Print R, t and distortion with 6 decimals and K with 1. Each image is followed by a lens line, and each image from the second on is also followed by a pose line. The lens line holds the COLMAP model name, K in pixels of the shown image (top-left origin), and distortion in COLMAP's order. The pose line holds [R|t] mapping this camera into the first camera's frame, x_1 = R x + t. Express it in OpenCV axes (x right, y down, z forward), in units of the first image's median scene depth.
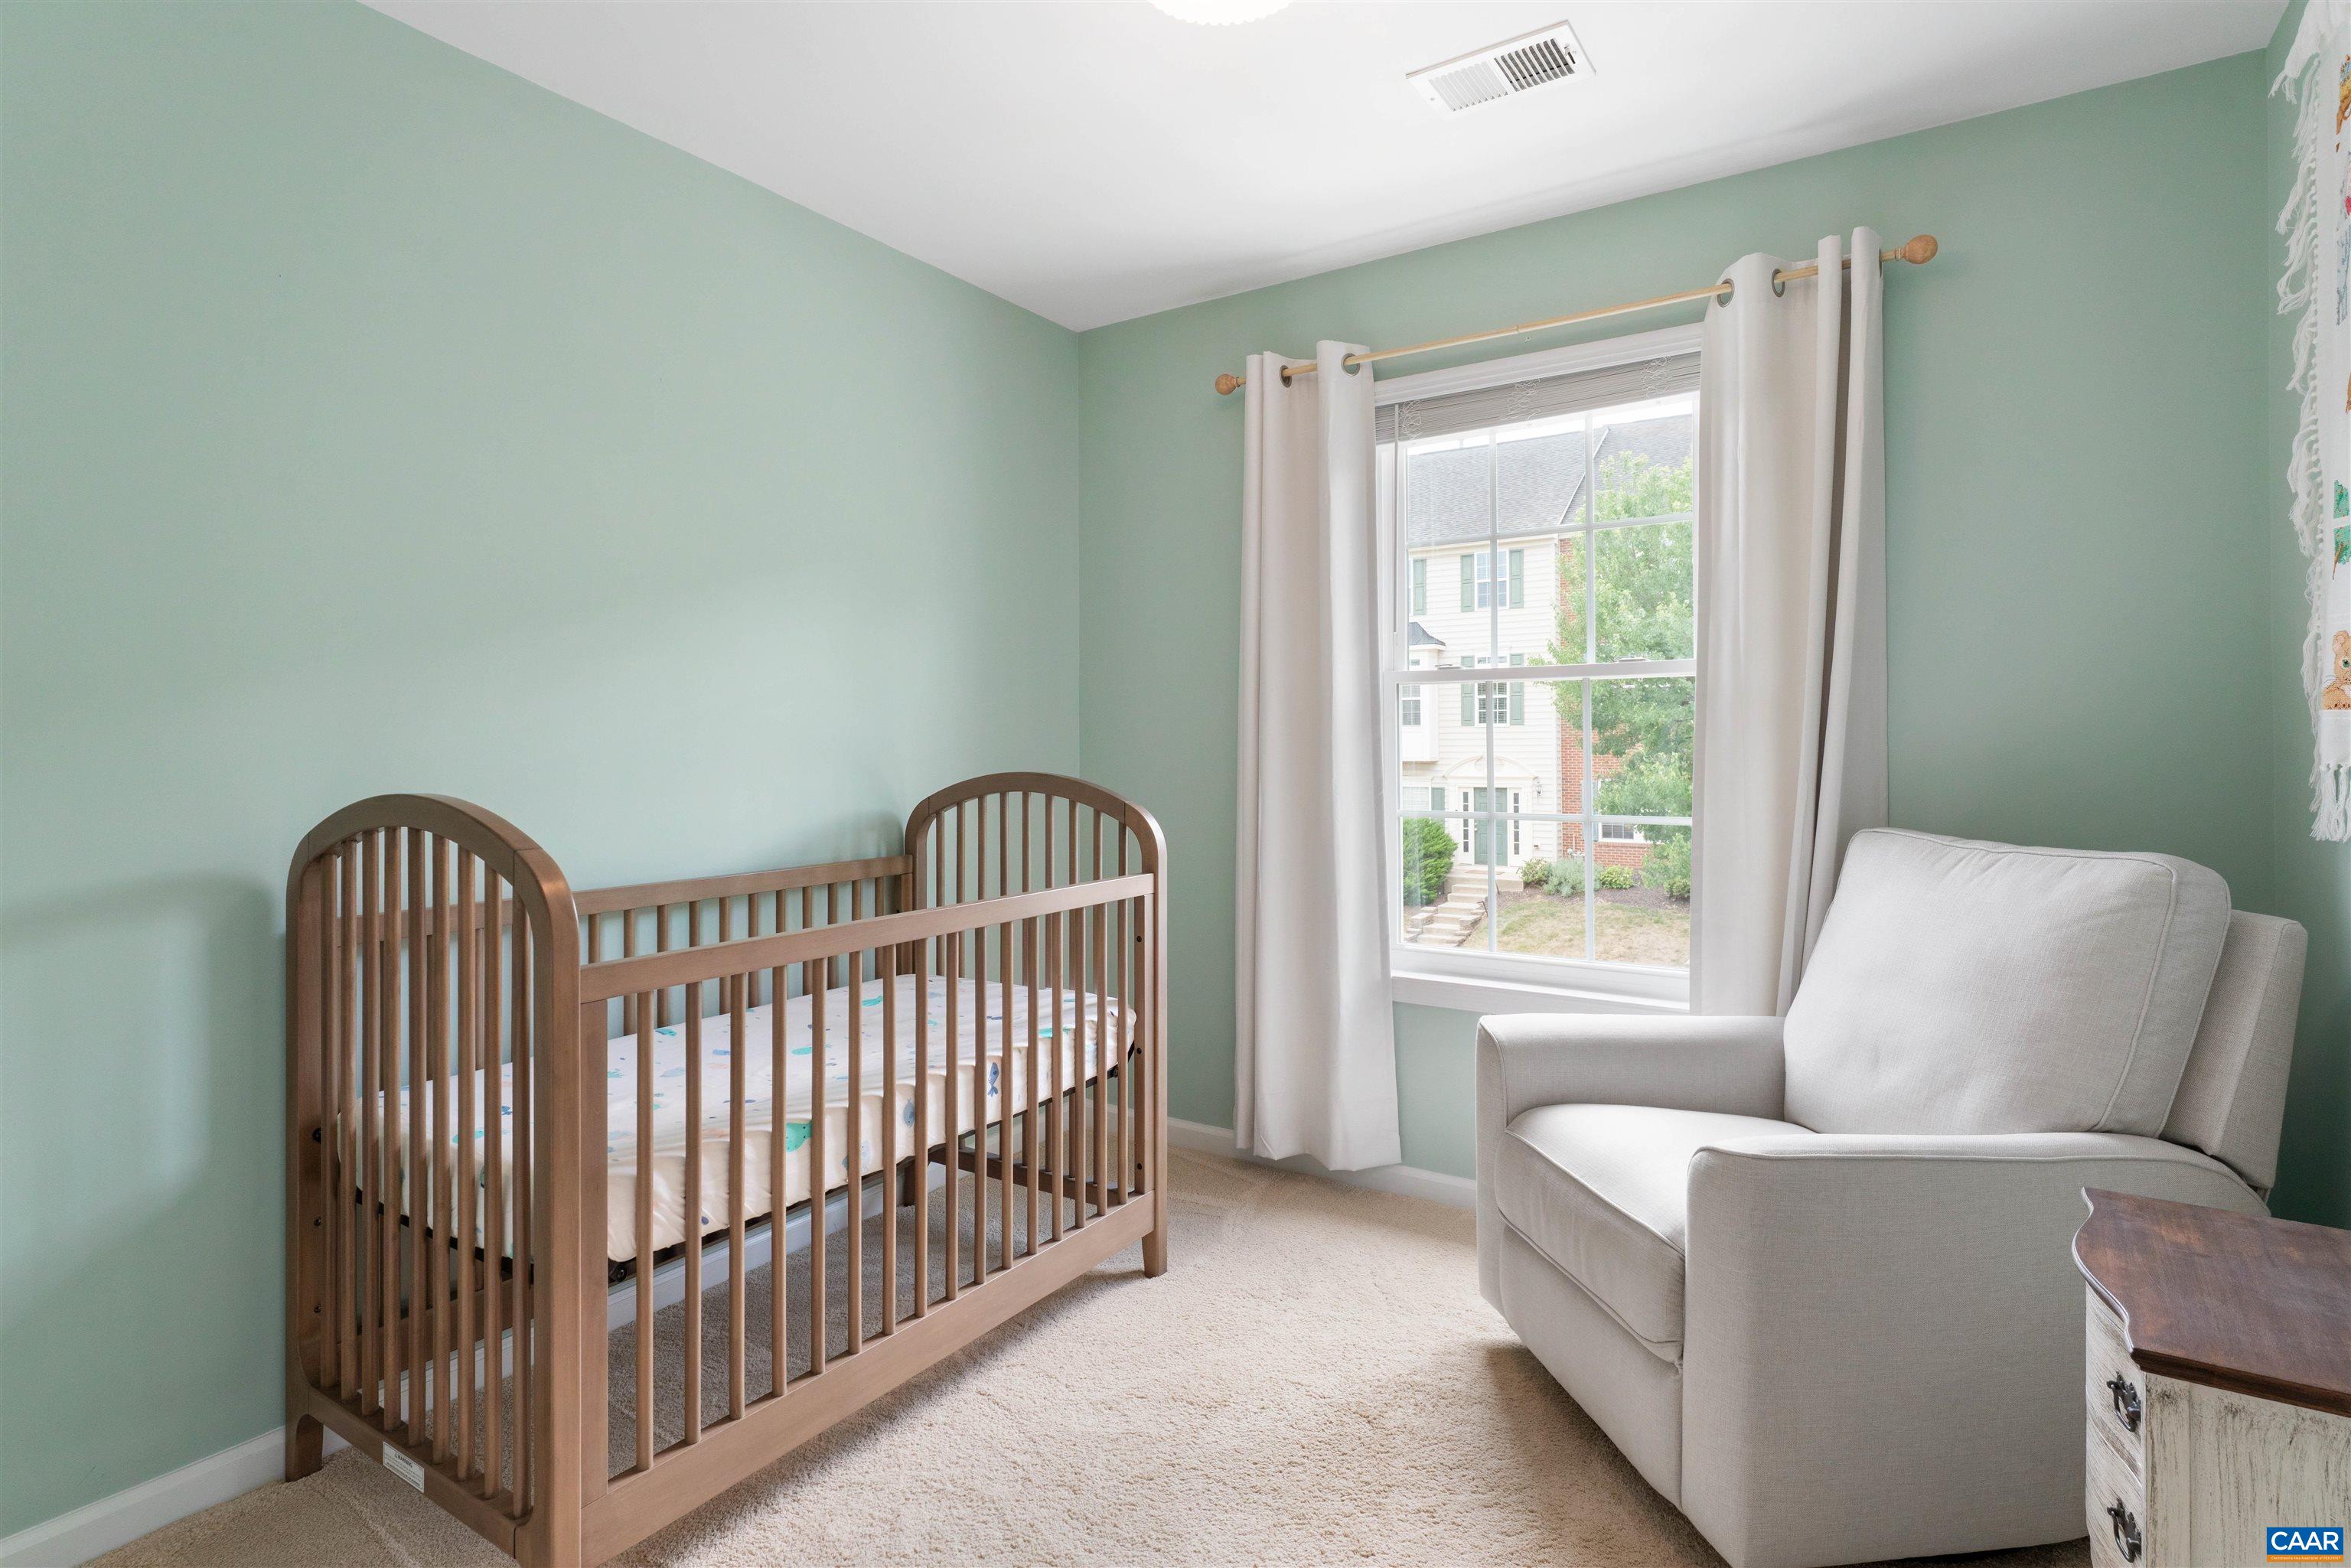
lens RADIAL K [[1205.5, 0, 1187.0], [0, 1205.5, 761.6], [0, 0, 1]] dist [0.001475, 0.001364]
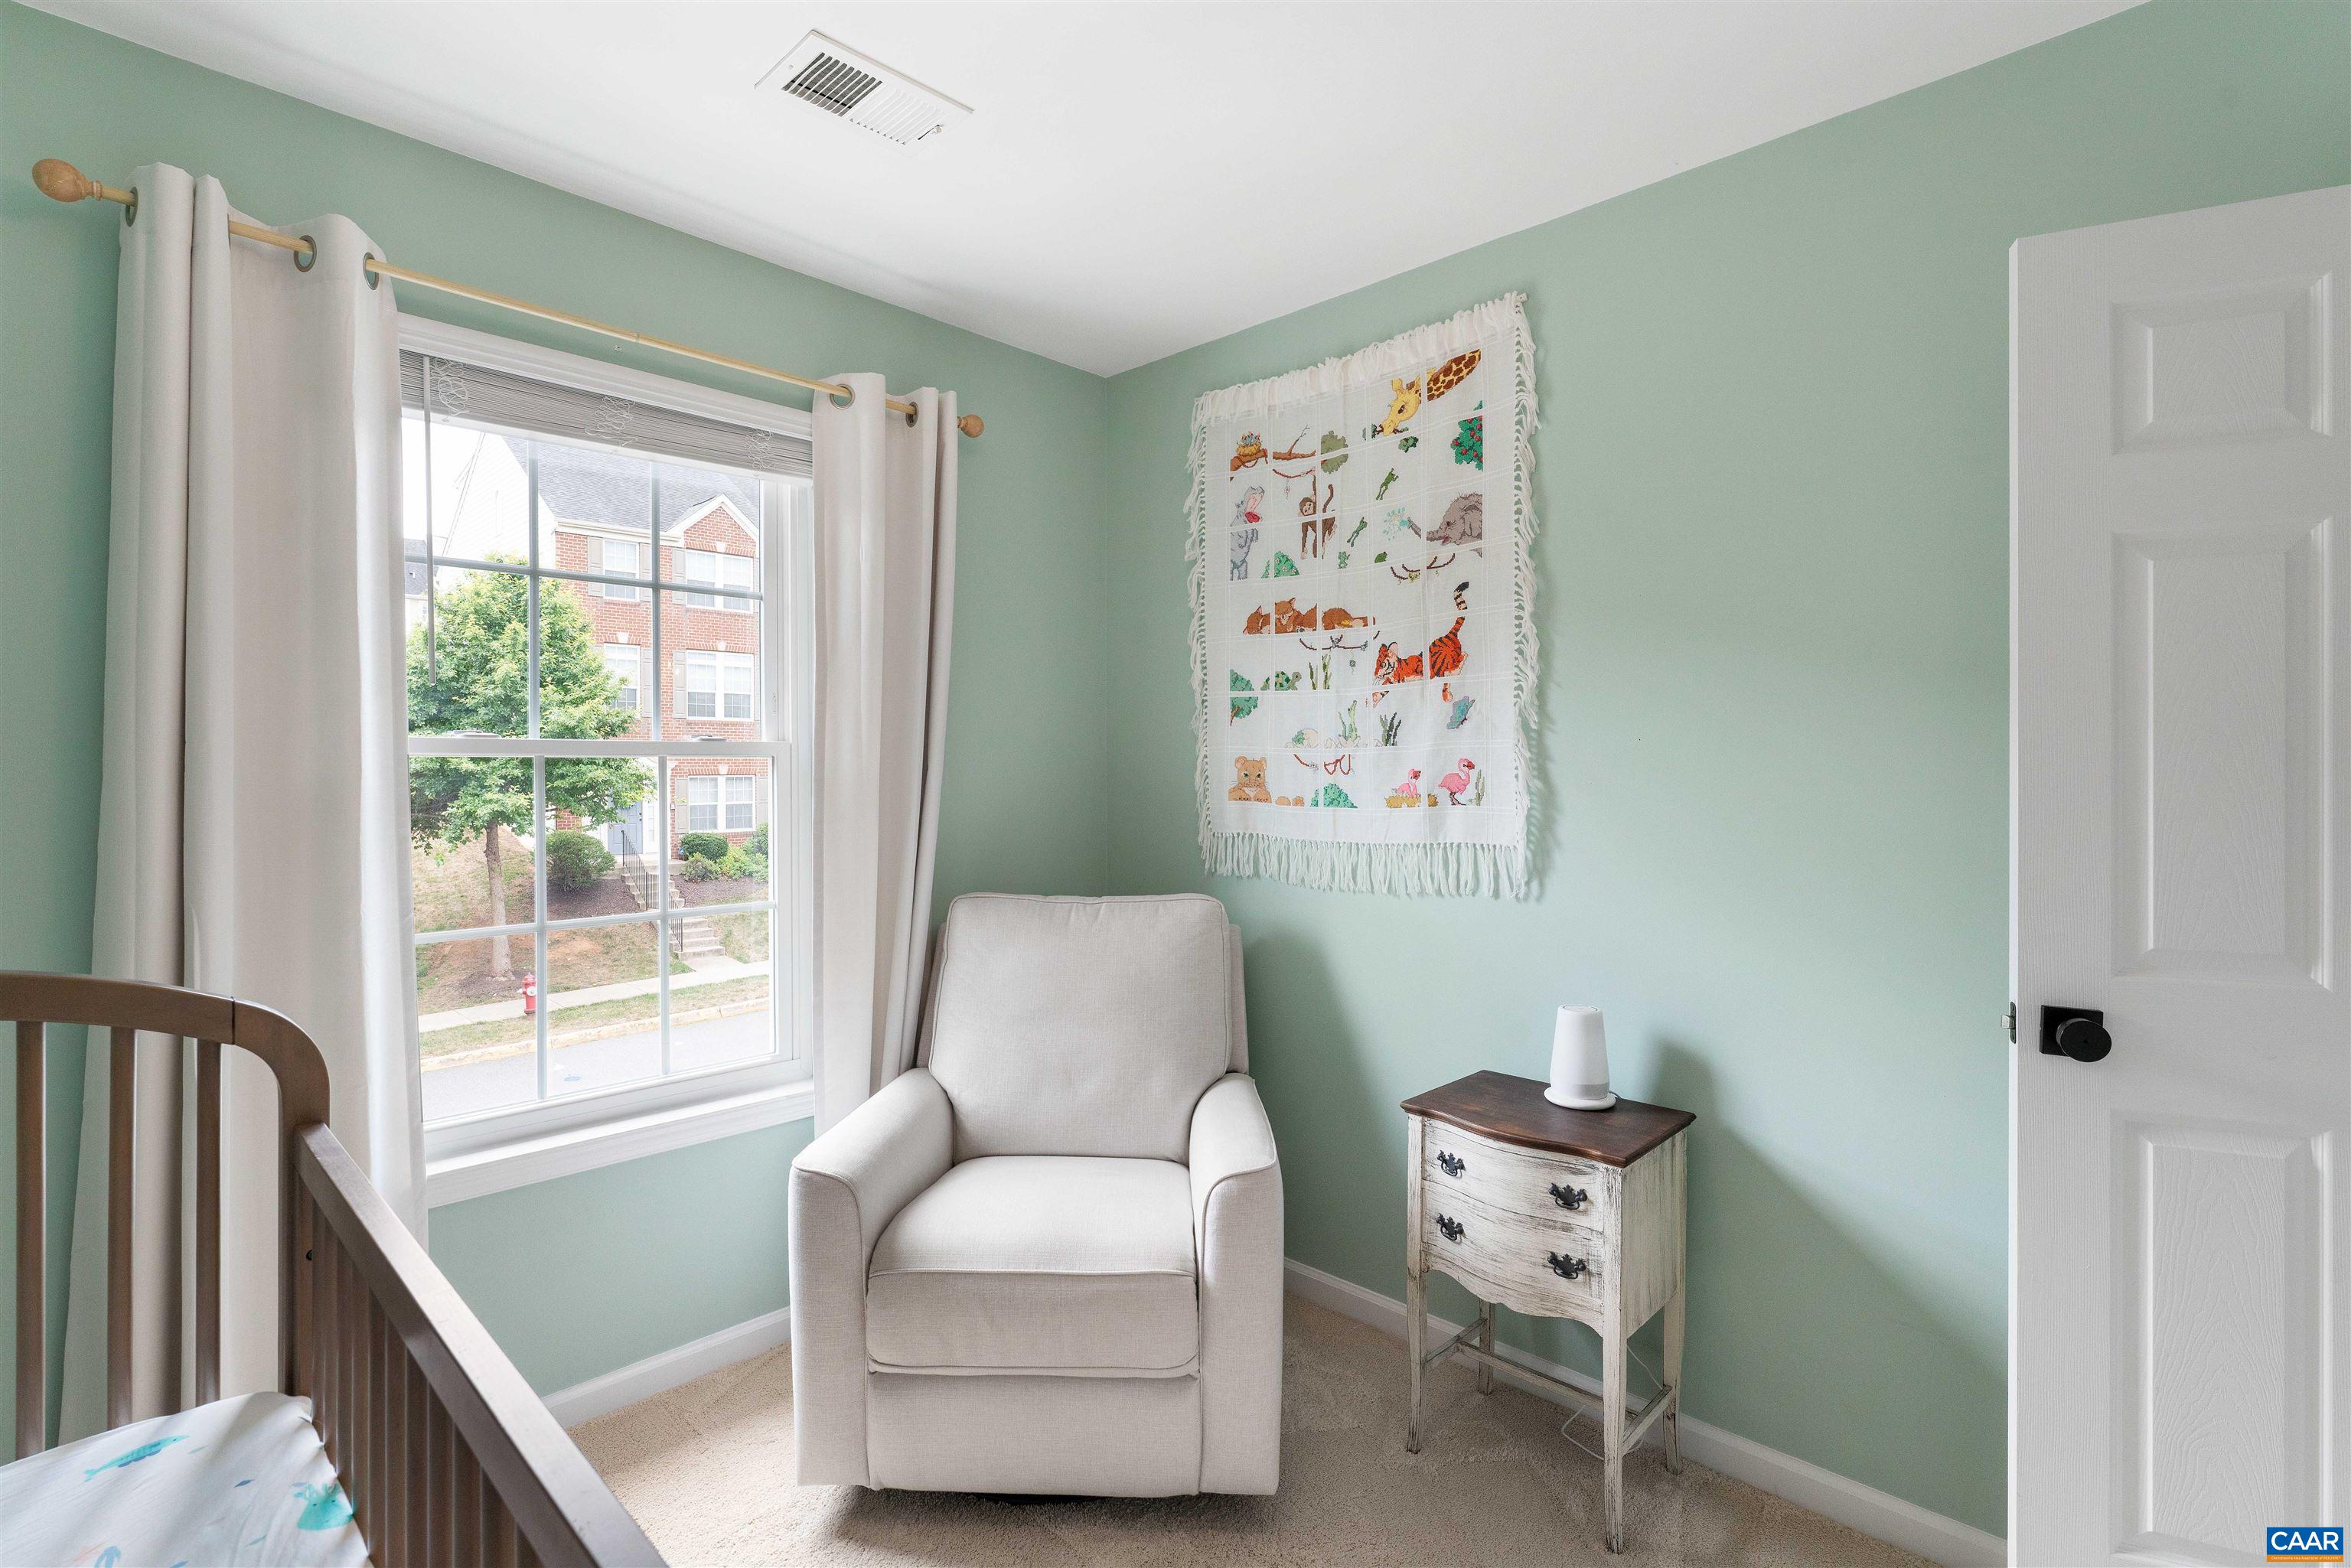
lens RADIAL K [[1084.1, 0, 1180.0], [0, 1084.1, 777.0], [0, 0, 1]] dist [-0.000842, 0.001555]
pose [[0.193212, -0.013348, 0.981066, -0.413060], [0.009561, 0.999886, 0.011721, -0.064533], [-0.981110, 0.007116, 0.193318, 0.518322]]
